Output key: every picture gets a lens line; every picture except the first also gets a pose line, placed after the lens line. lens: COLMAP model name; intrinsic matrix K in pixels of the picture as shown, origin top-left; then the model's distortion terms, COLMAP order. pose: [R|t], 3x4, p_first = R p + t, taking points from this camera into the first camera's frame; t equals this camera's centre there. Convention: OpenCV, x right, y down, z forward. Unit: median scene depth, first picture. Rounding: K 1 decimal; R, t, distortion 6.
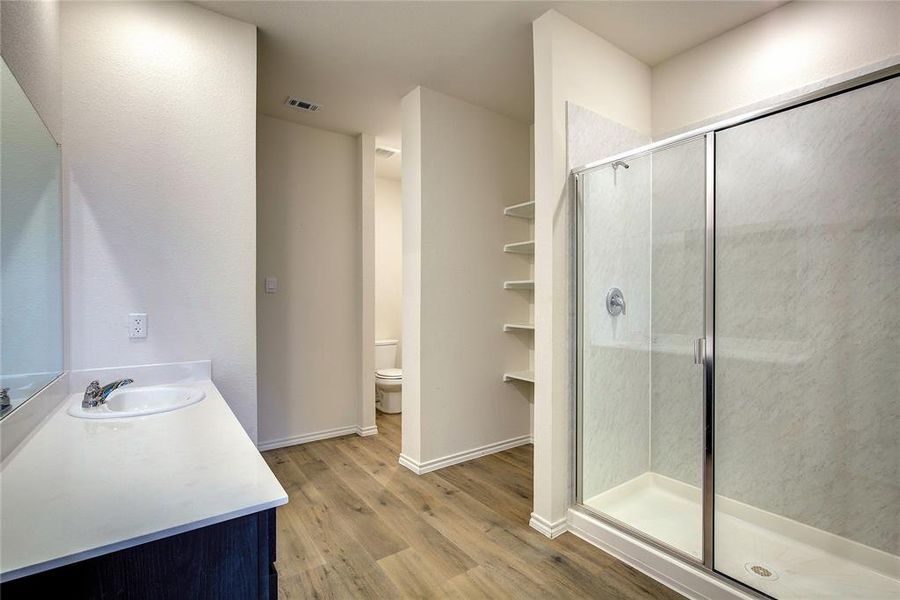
lens RADIAL K [[408.2, 0, 452.7], [0, 408.2, 304.0], [0, 0, 1]] dist [-0.002298, 0.000857]
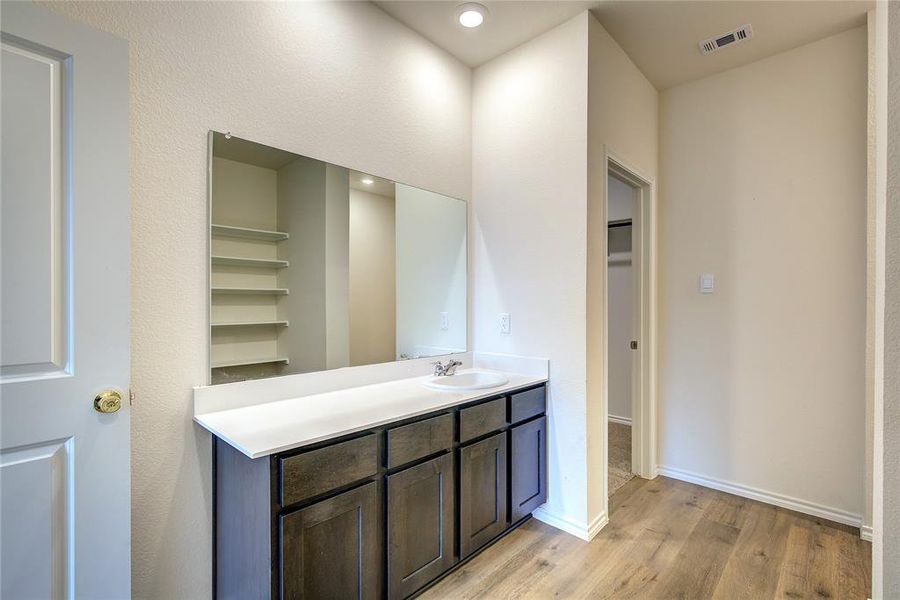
lens RADIAL K [[408.2, 0, 452.7], [0, 408.2, 304.0], [0, 0, 1]] dist [-0.002298, 0.000857]
pose [[0.193435, -0.000010, -0.981113, 0.283669], [-0.008028, 0.999967, -0.001593, -0.000944], [0.981080, 0.008184, 0.193429, 0.393074]]
